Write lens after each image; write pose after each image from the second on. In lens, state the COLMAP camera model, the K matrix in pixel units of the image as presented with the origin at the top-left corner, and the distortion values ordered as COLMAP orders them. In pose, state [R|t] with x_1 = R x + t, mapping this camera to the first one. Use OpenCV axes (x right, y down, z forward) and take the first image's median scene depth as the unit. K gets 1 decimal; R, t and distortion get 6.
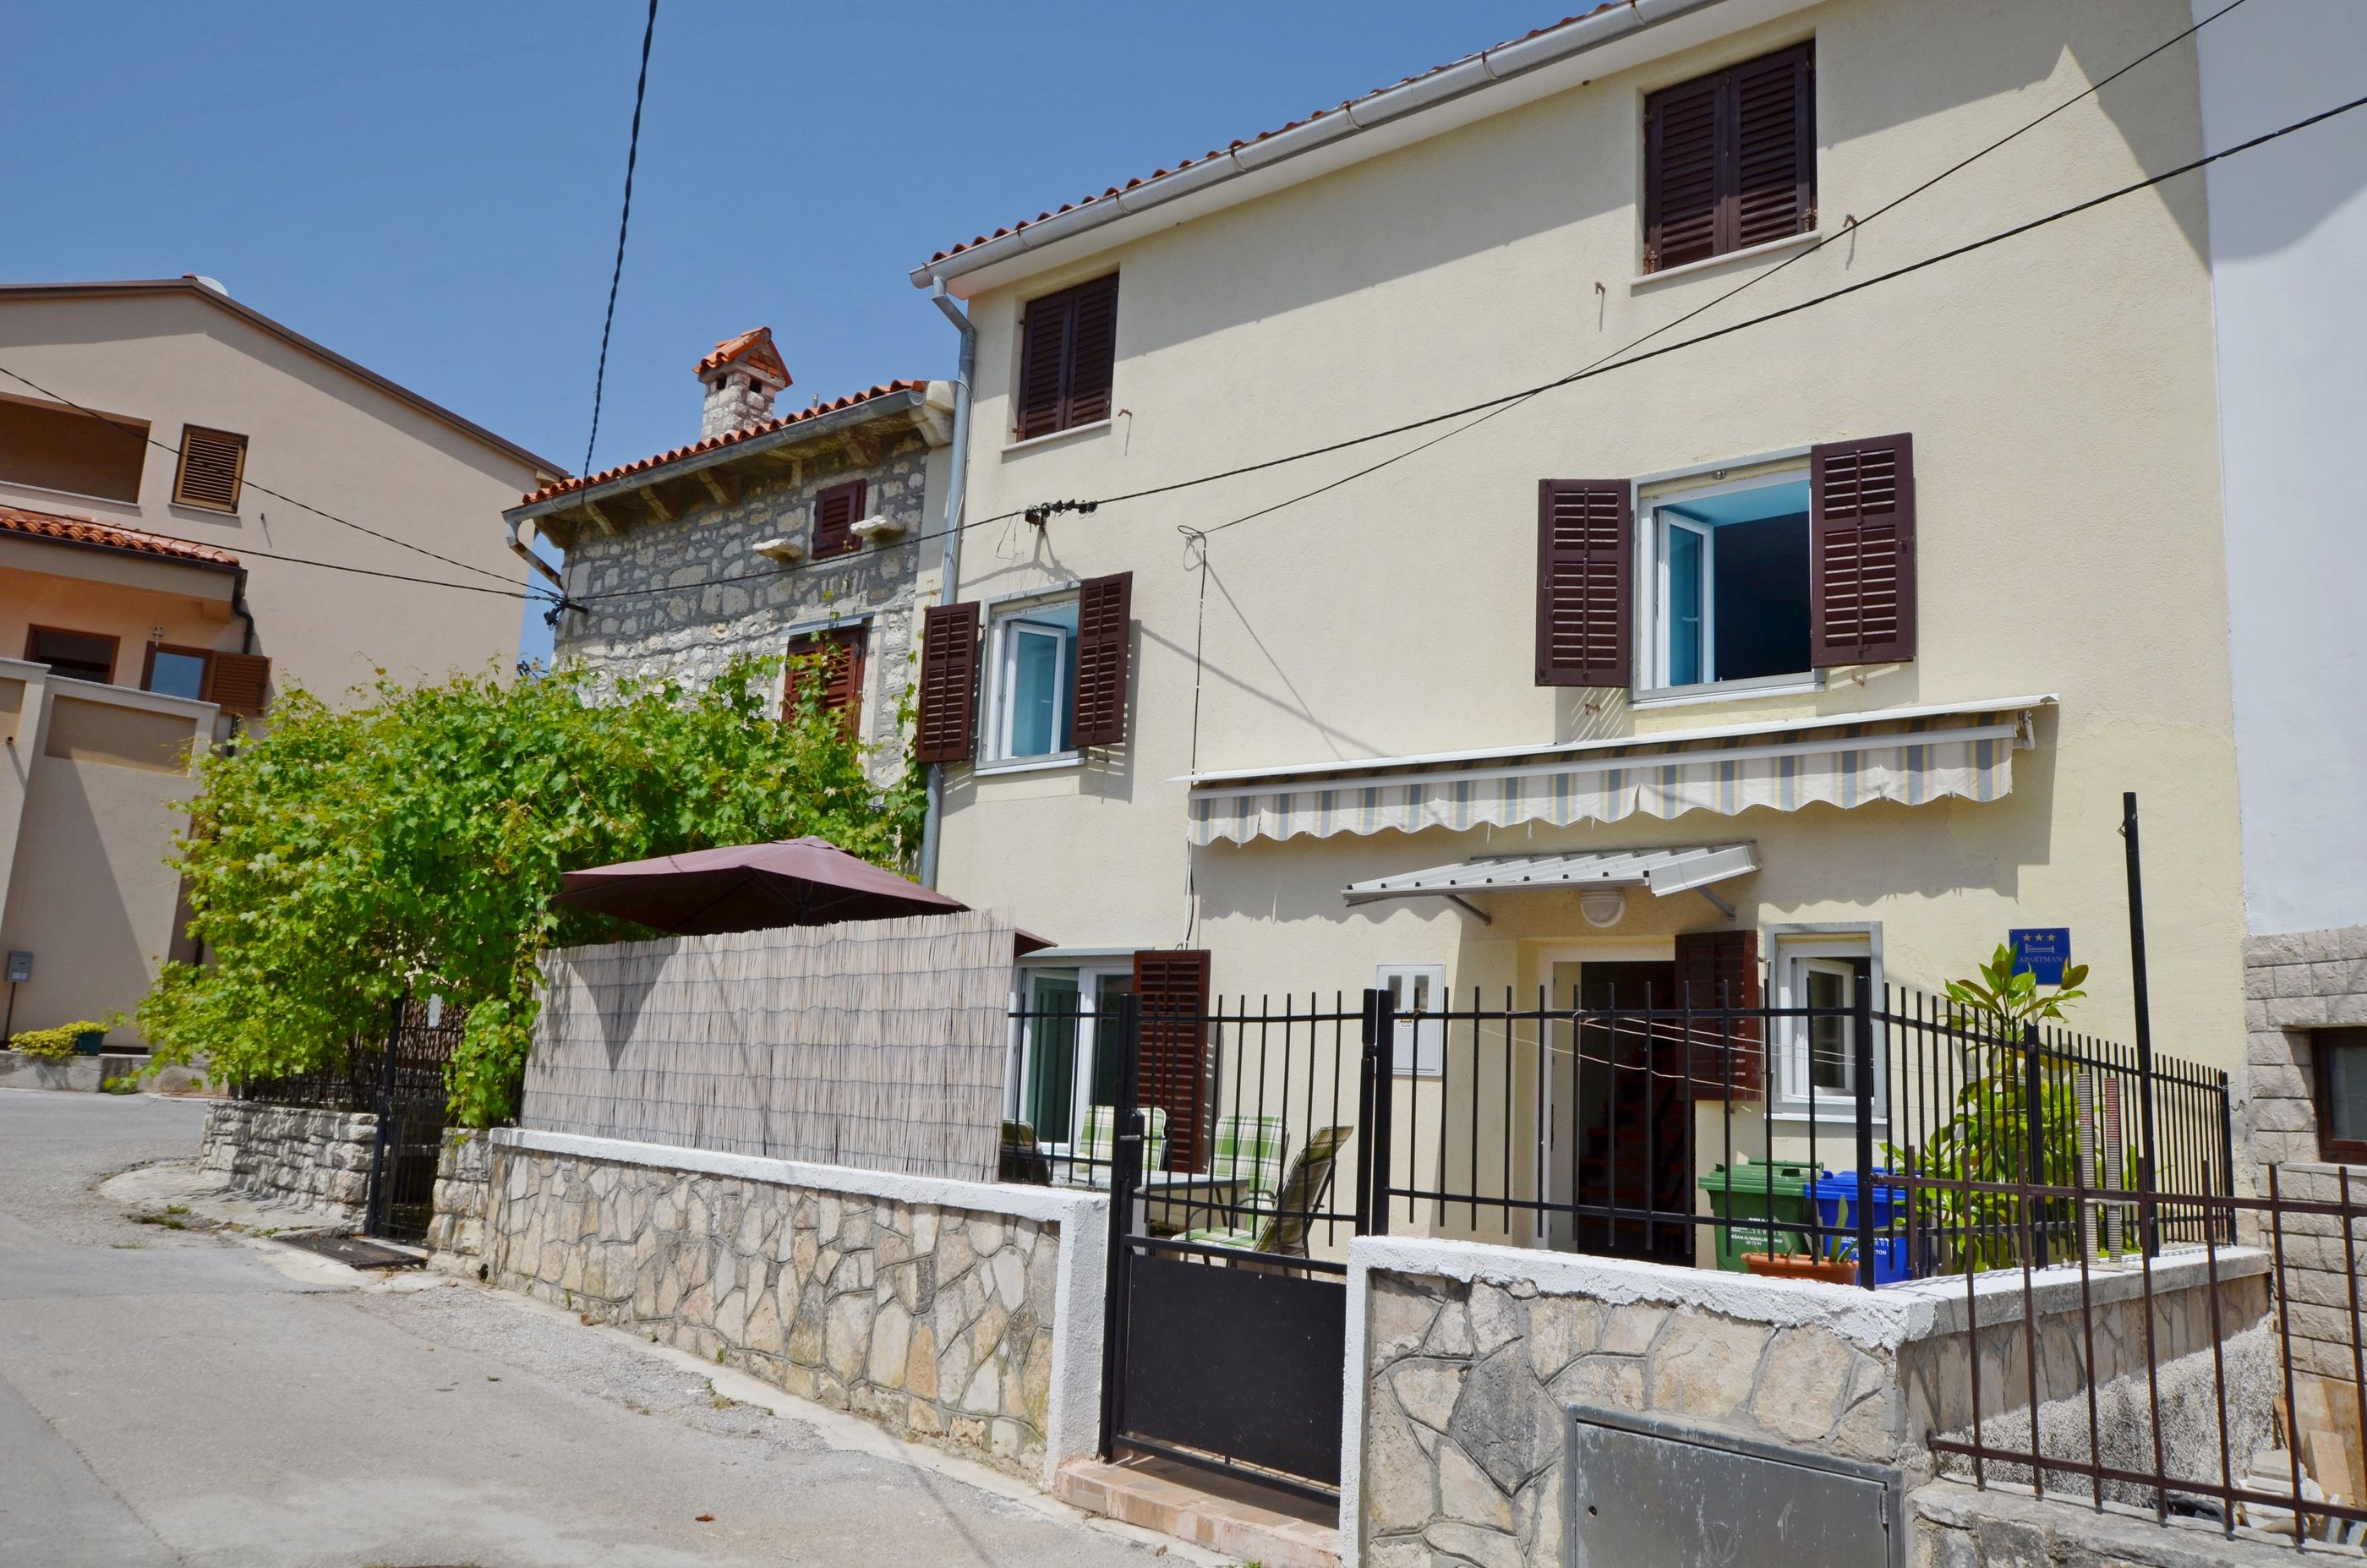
lens RADIAL K [[1785.0, 0, 1184.3], [0, 1785.0, 783.8], [0, 0, 1]] dist [-0.002070, 0.000623]
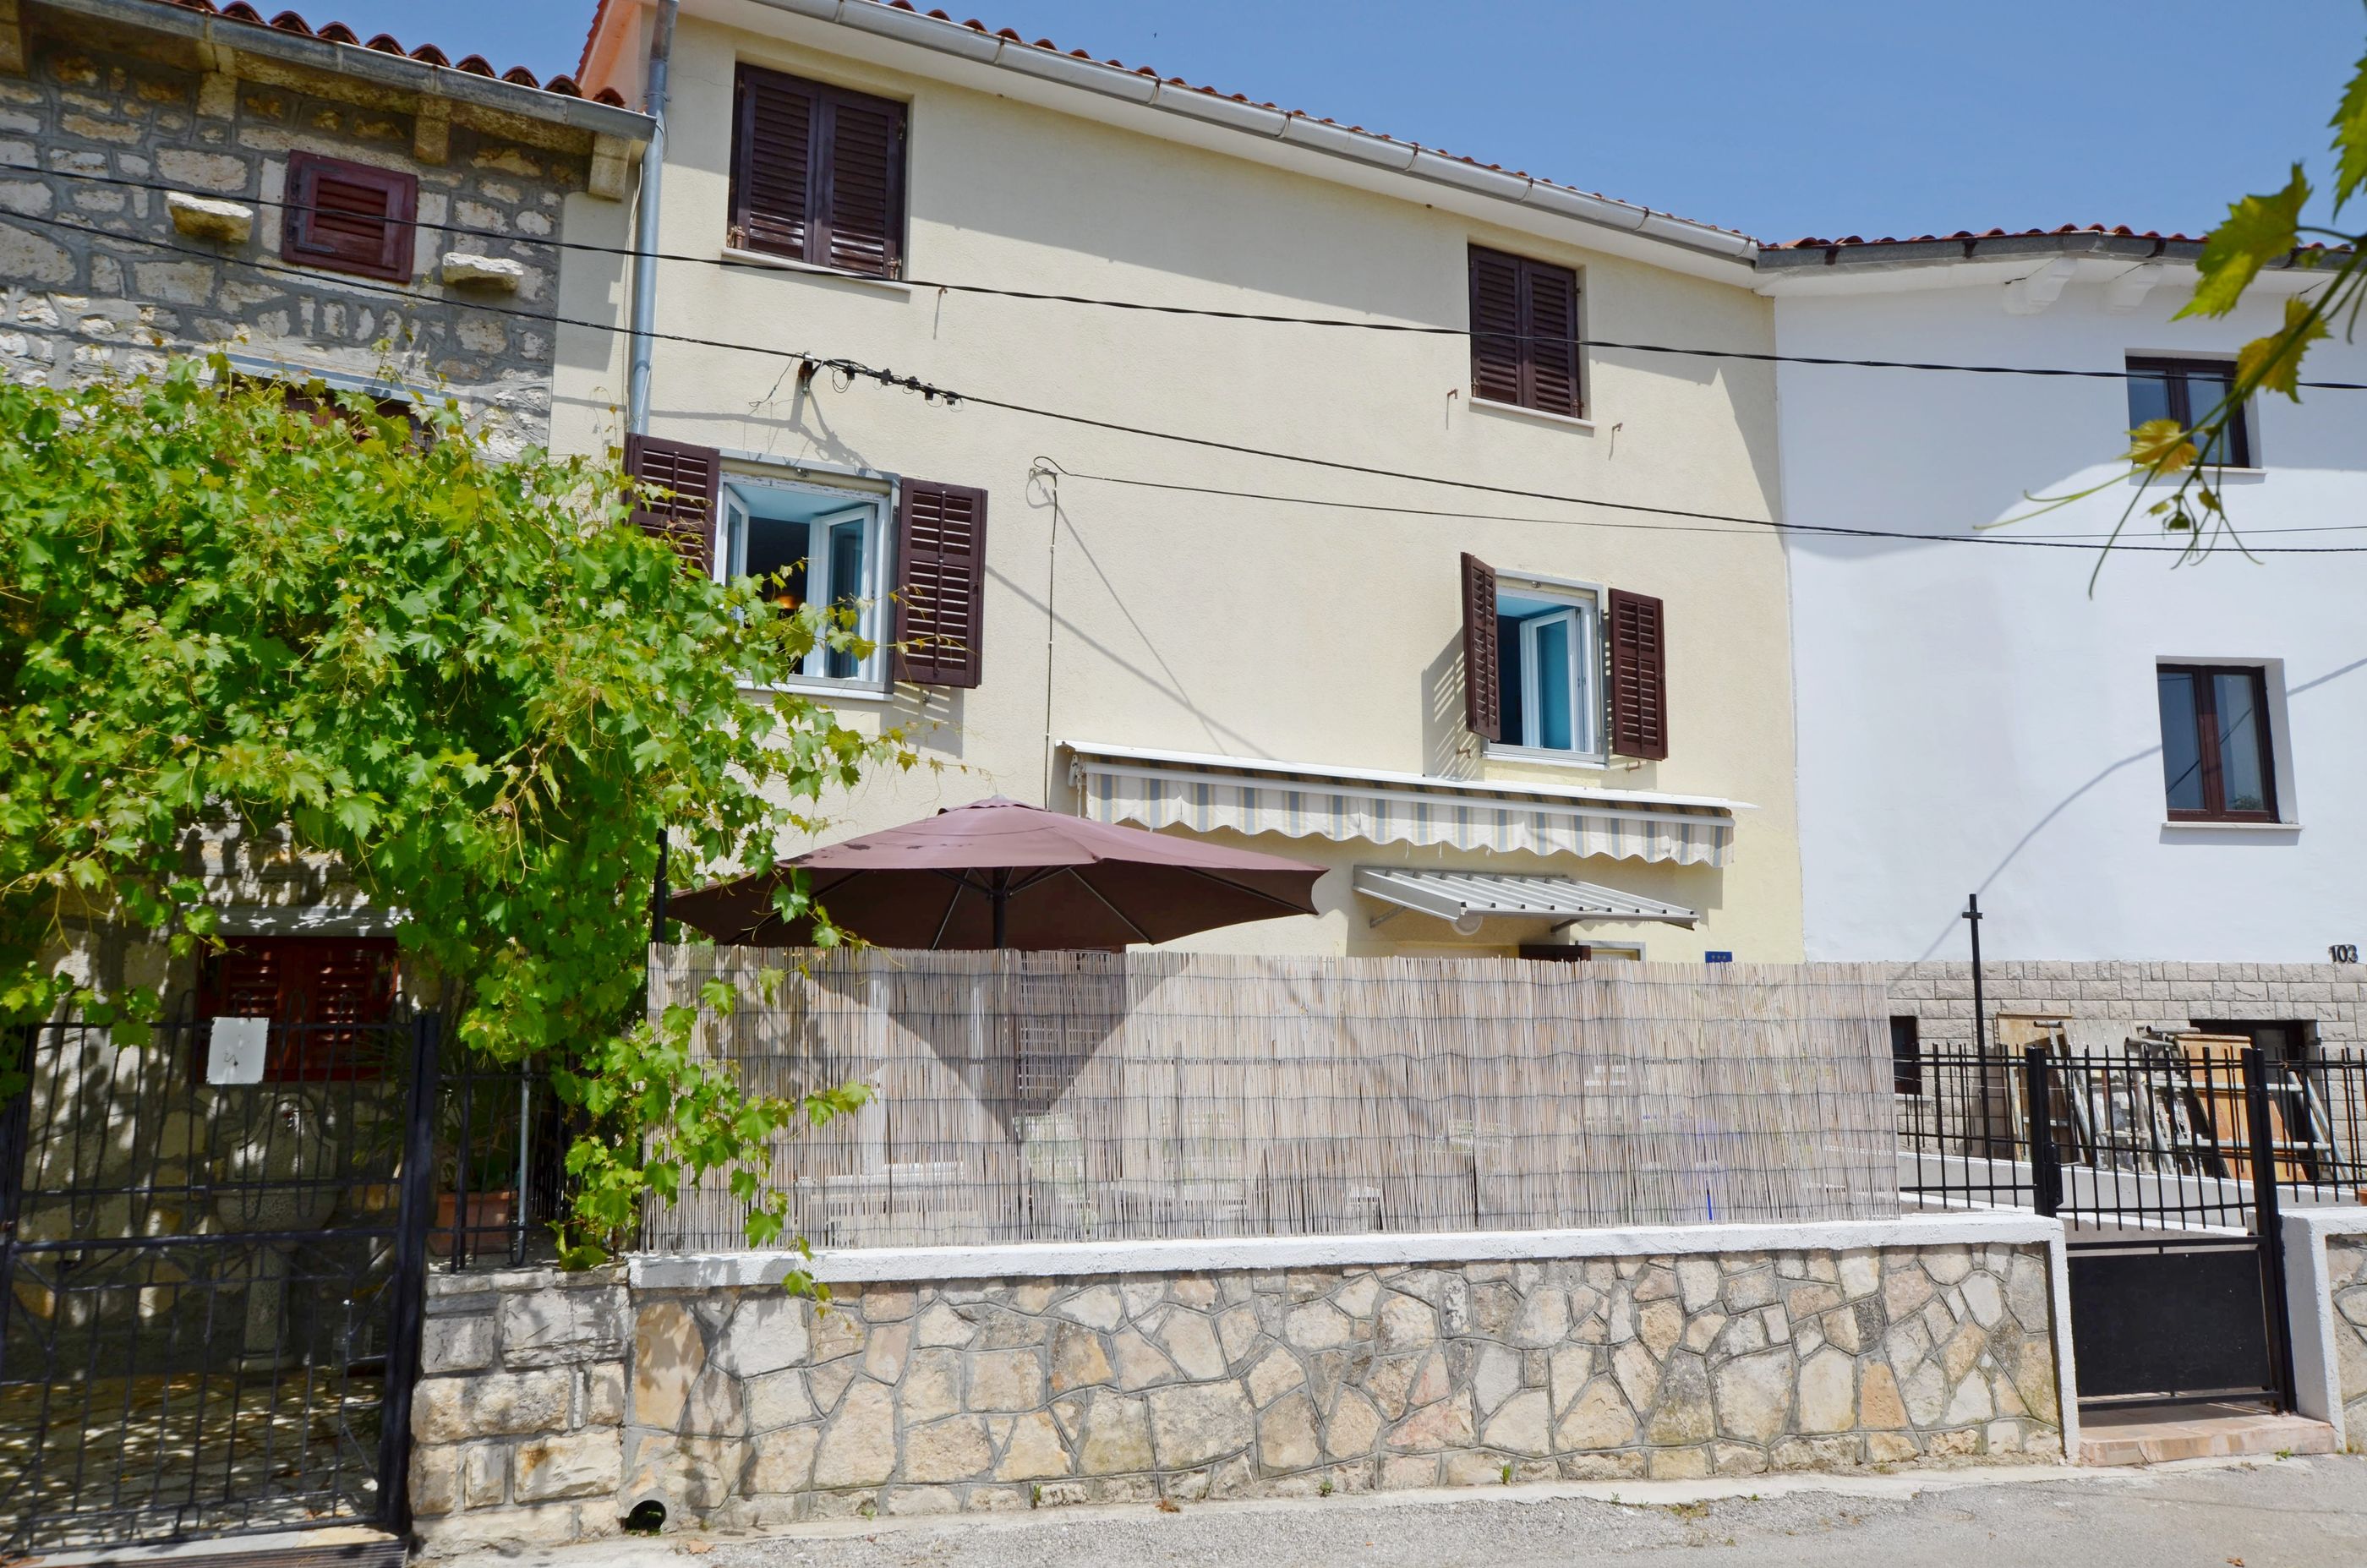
lens RADIAL K [[1661.2, 0, 1183.5], [0, 1661.2, 784.0], [0, 0, 1]] dist [-0.008417, 0.024992]
pose [[0.430311, 0.082633, 0.898891, -1.002355], [-0.143466, 0.989405, -0.022275, 0.036379], [-0.891207, -0.119375, 0.437607, 0.790964]]
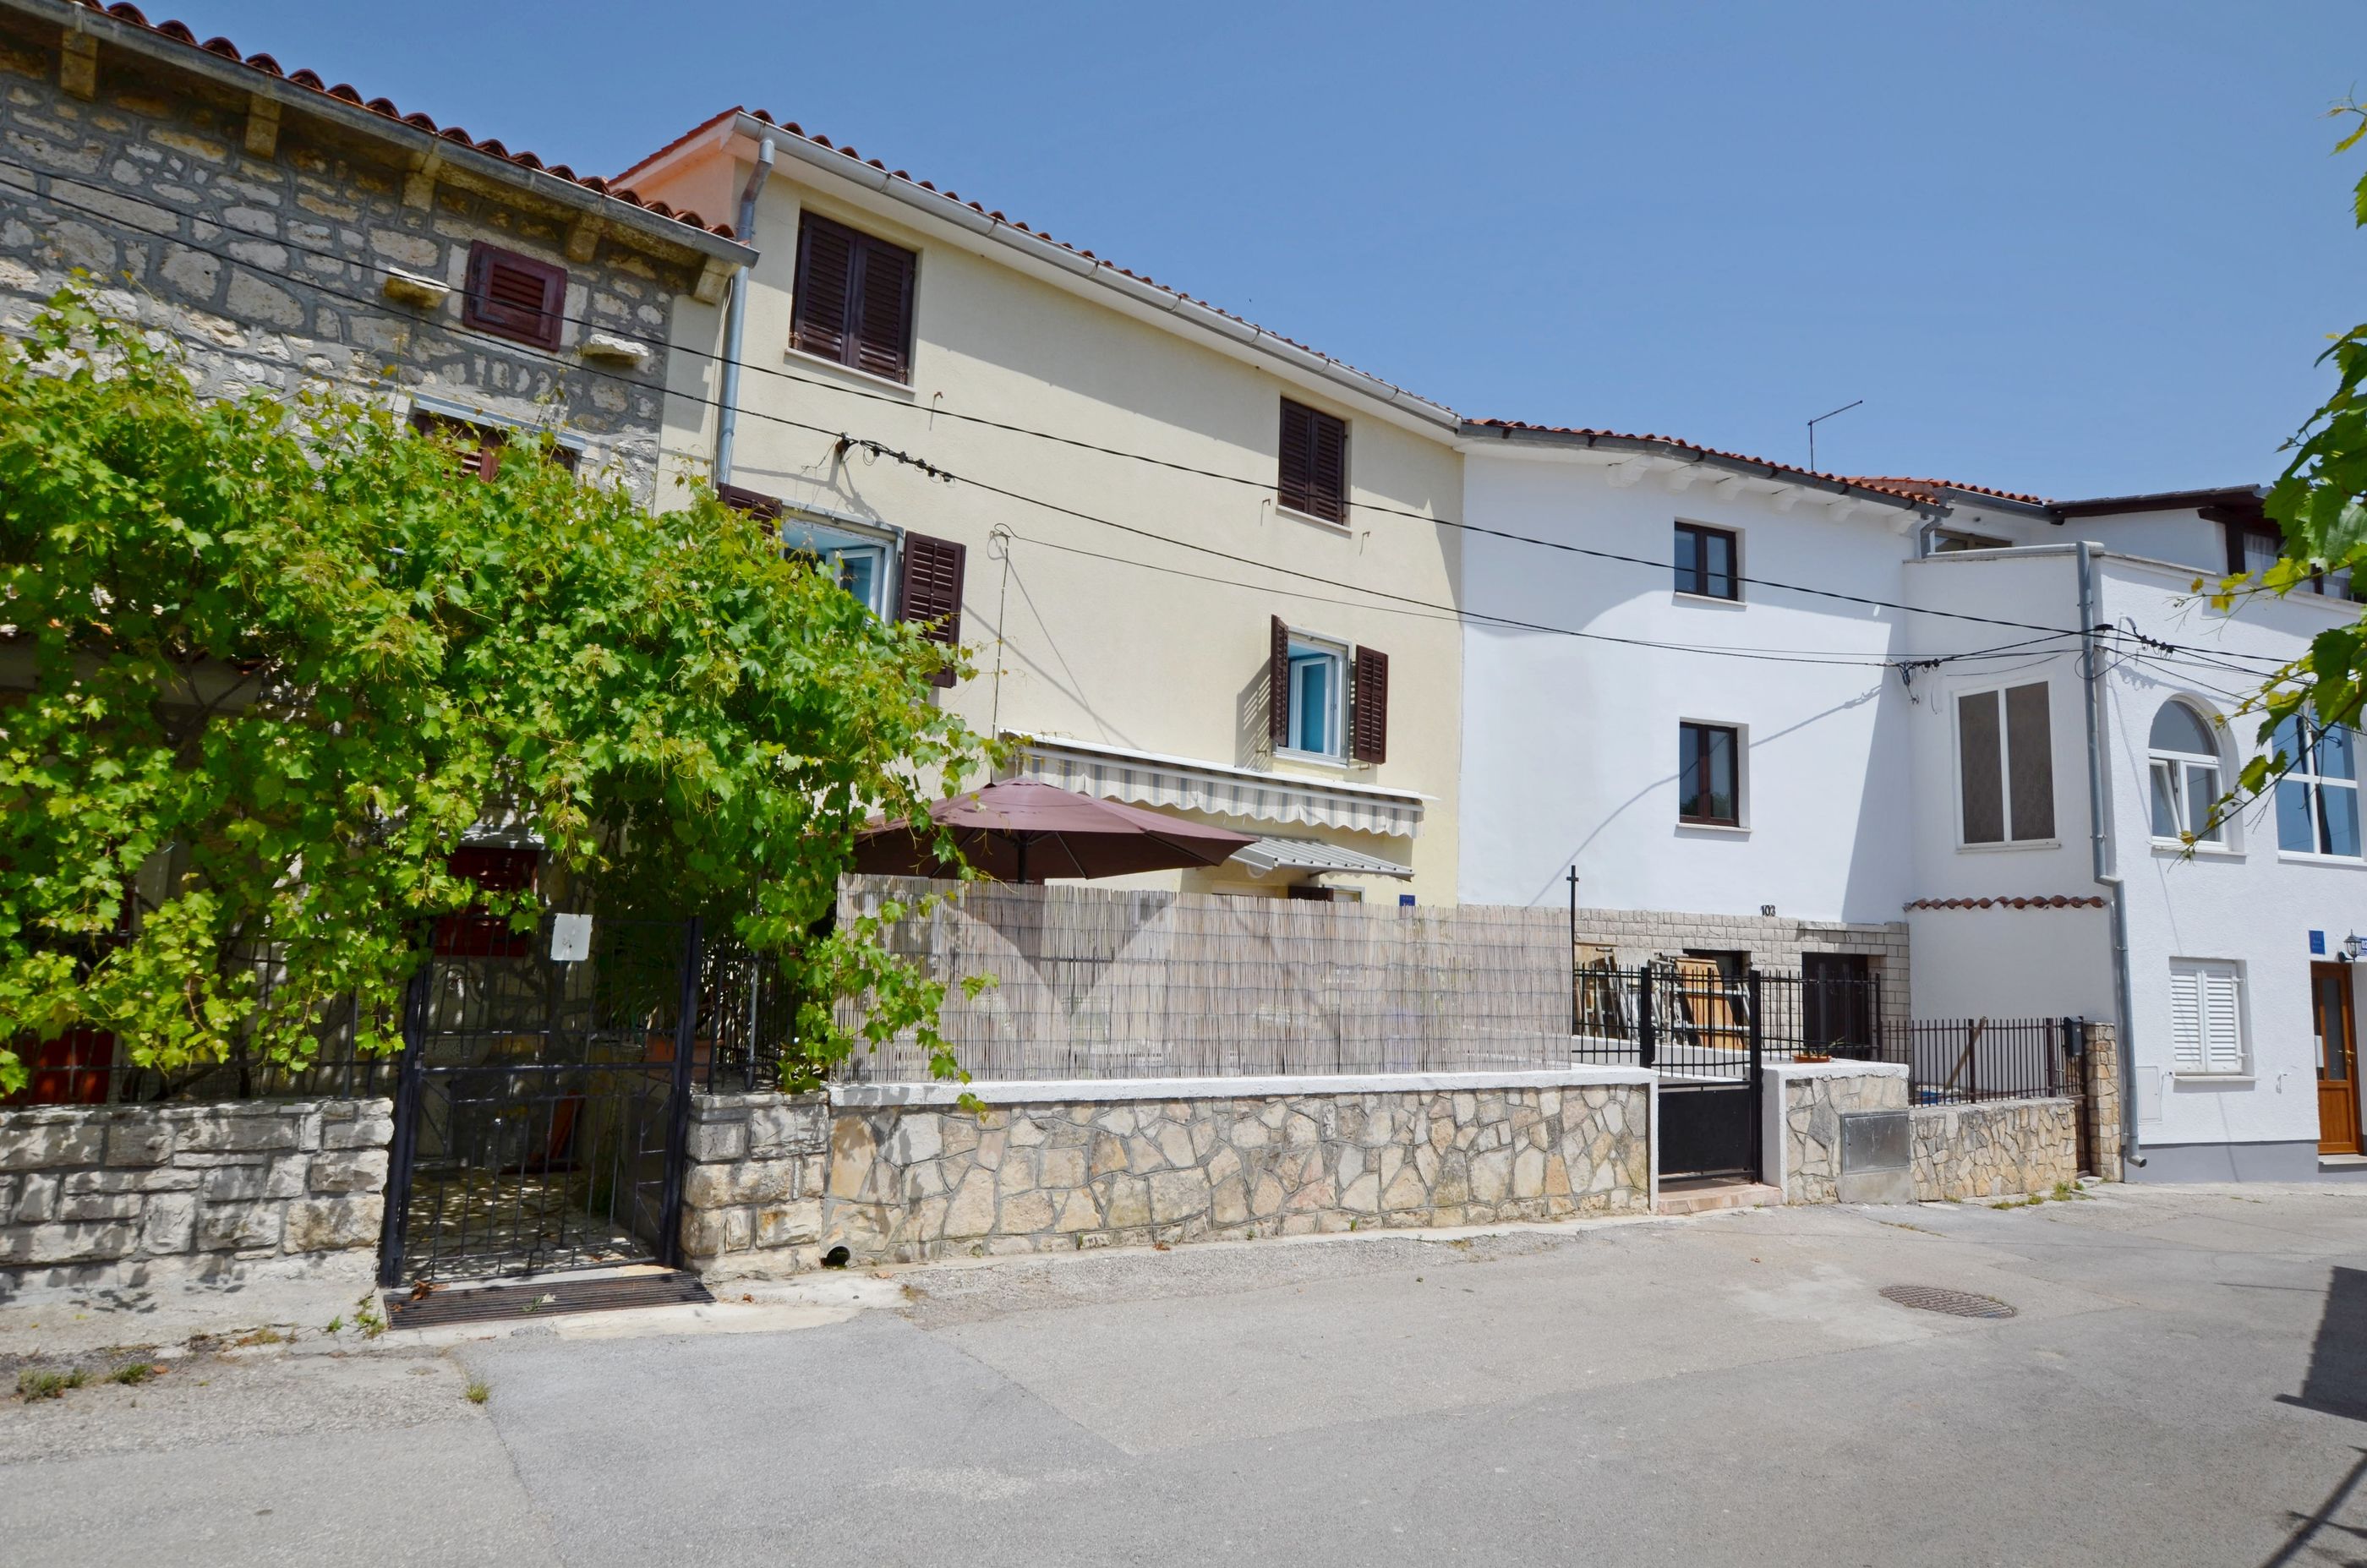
lens RADIAL K [[1298.6, 0, 1183.5], [0, 1298.6, 784.0], [0, 0, 1]] dist [-0.036843, 0.027956]
pose [[0.210920, 0.071529, 0.974883, -1.195427], [-0.200338, 0.979312, -0.028510, 0.046803], [-0.956754, -0.189293, 0.220887, 0.922051]]
